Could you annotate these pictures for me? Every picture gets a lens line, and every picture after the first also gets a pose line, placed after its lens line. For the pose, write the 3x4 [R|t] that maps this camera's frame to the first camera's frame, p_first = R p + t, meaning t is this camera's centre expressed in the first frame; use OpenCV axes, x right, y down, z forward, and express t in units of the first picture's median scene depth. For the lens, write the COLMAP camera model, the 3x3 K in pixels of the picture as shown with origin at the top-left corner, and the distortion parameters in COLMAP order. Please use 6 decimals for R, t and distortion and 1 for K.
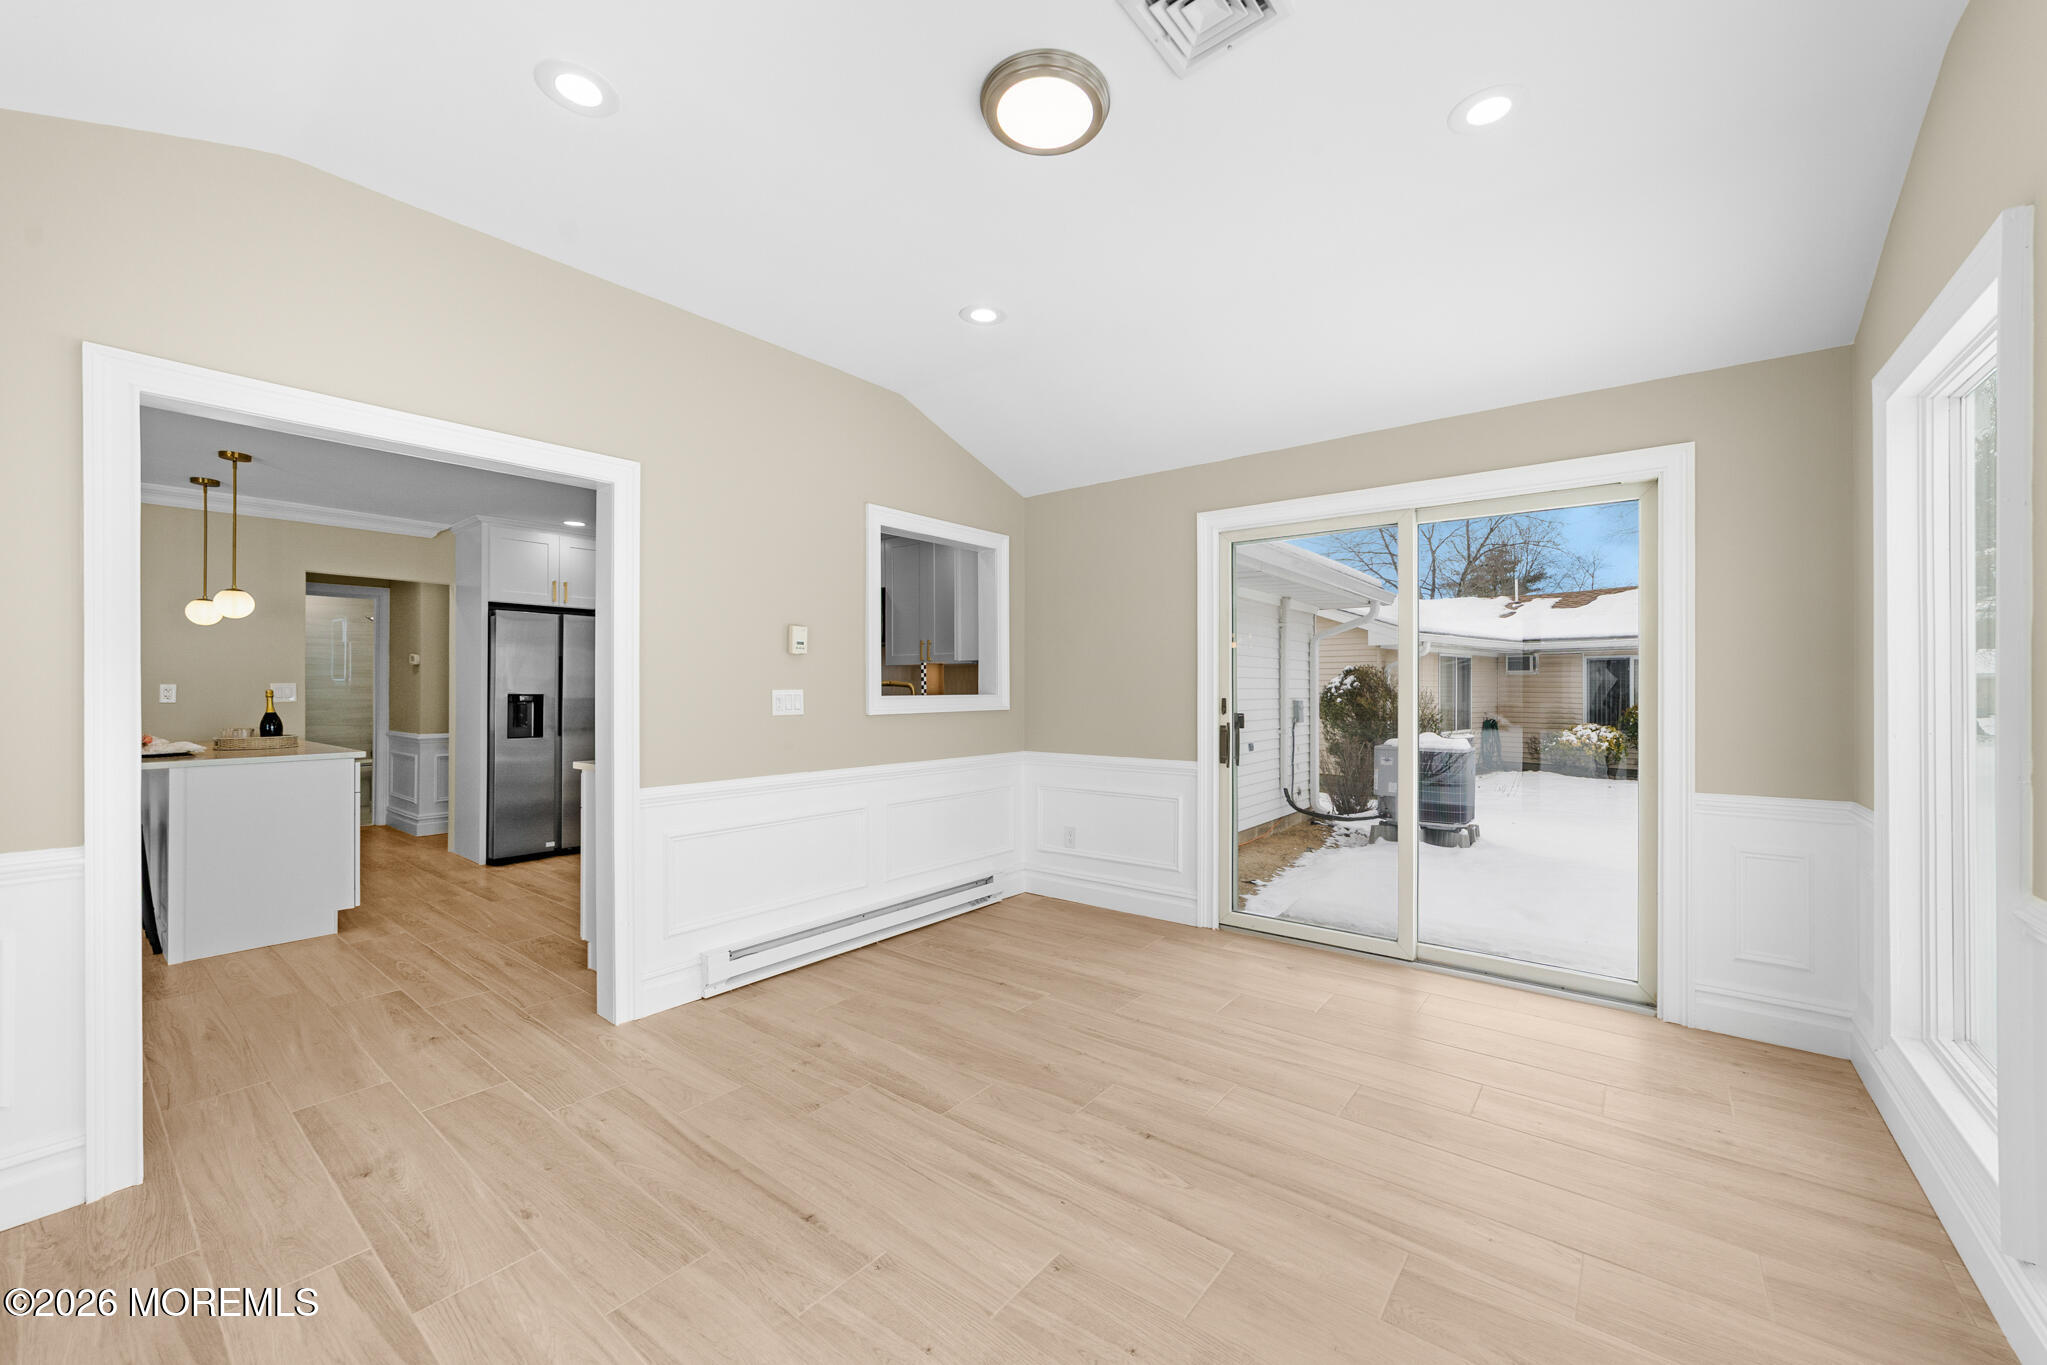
lens RADIAL K [[797.1, 0, 1021.3], [0, 797.1, 689.1], [0, 0, 1]] dist [-0.000610, -0.000019]
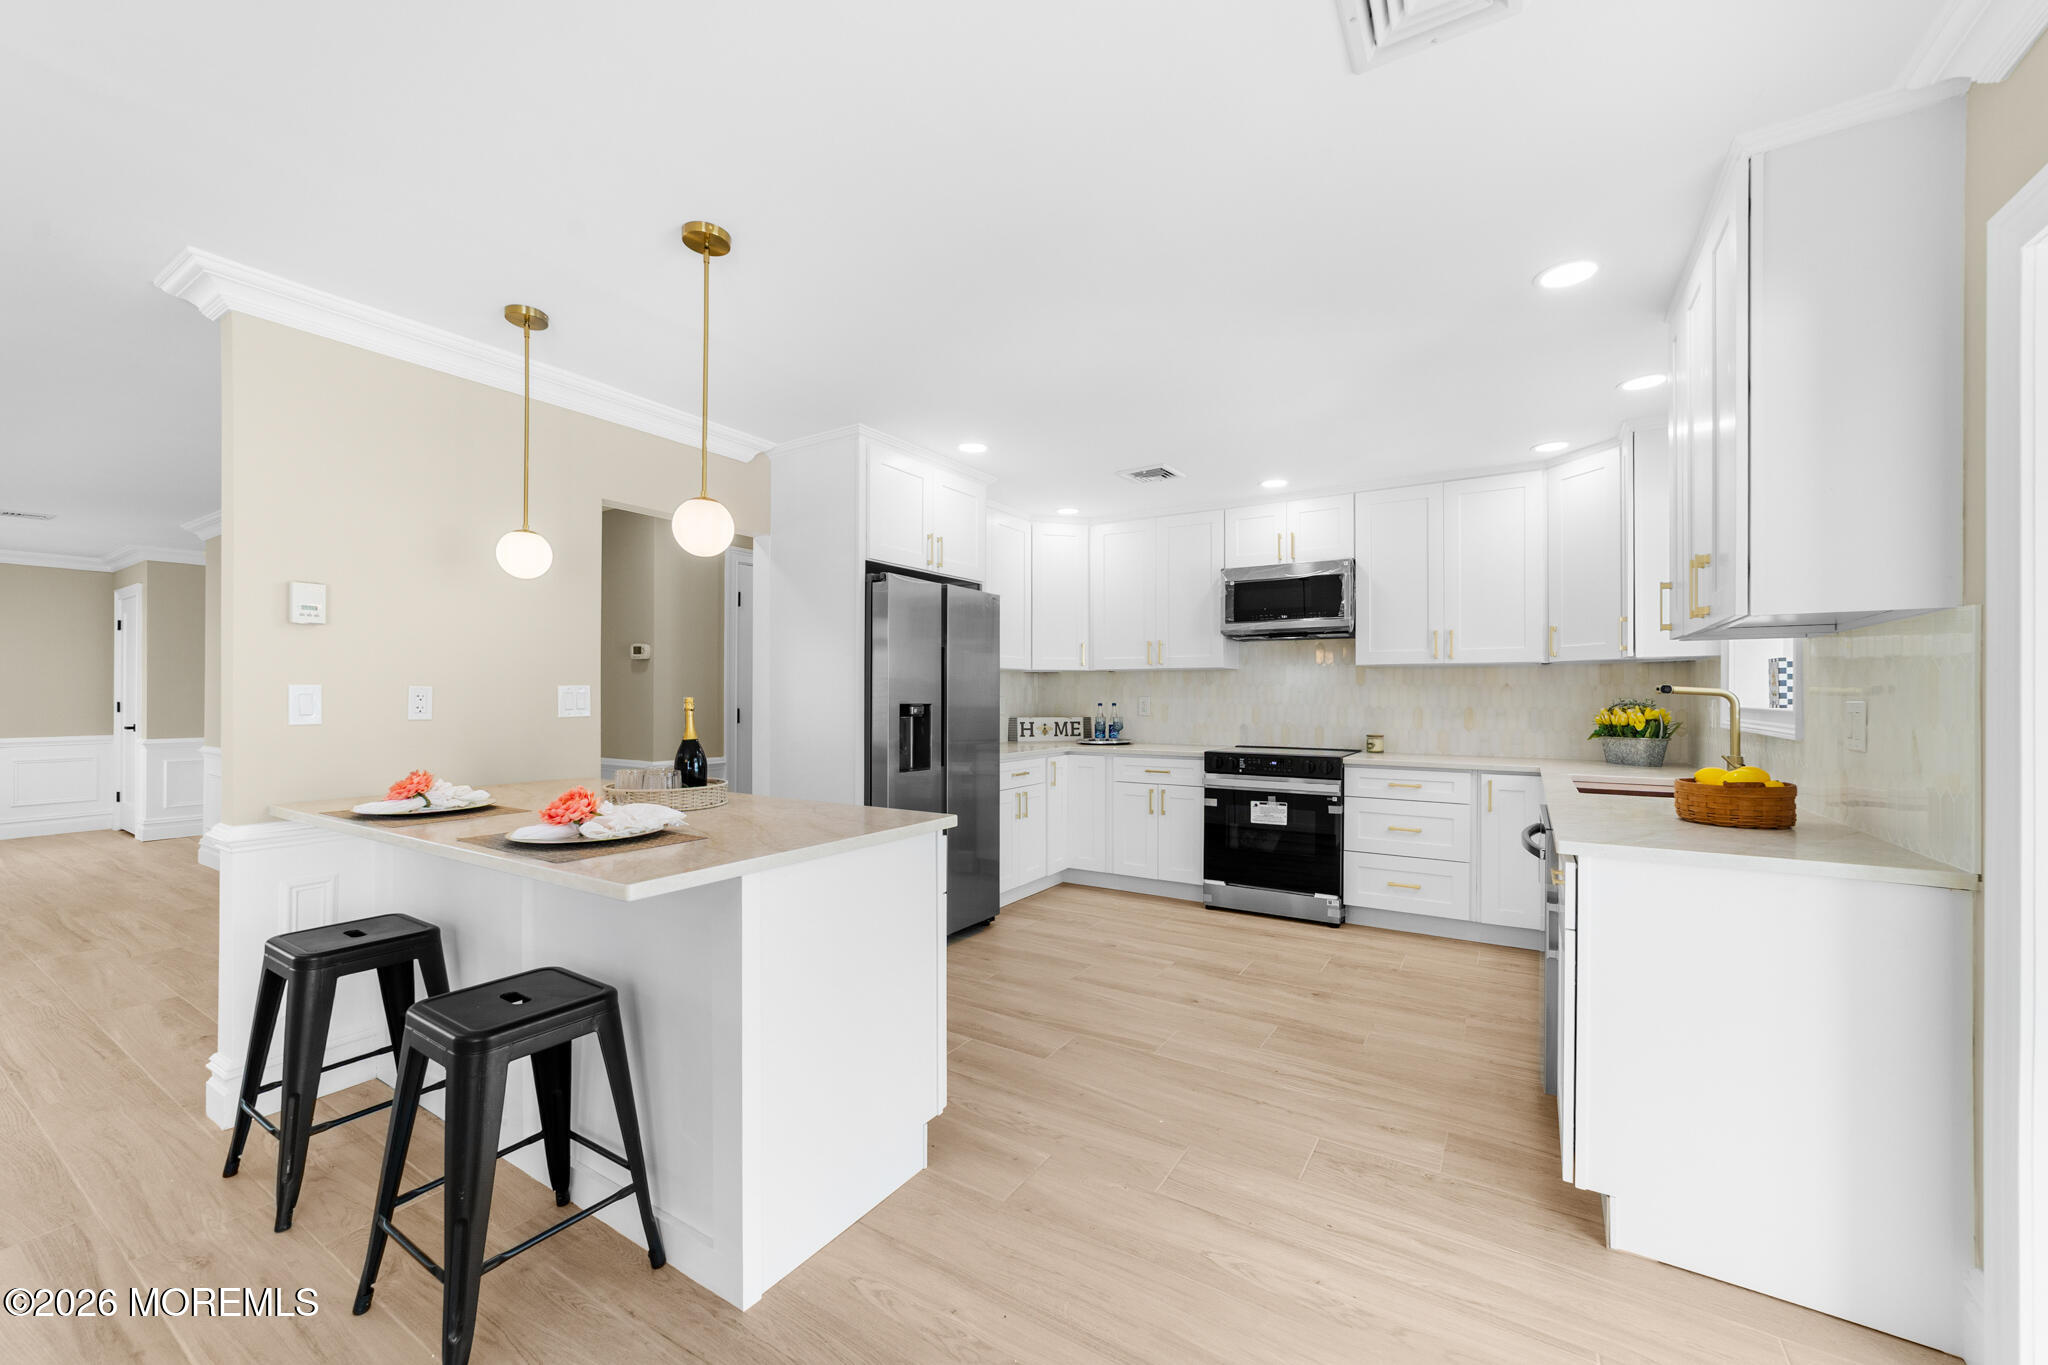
lens RADIAL K [[797.5, 0, 1021.8], [0, 797.5, 689.1], [0, 0, 1]] dist [-0.000610, -0.000019]
pose [[0.992398, 0.004053, 0.123004, -0.625269], [-0.003524, 0.999984, -0.004525, -0.002801], [-0.123020, 0.004057, 0.992396, 0.343765]]
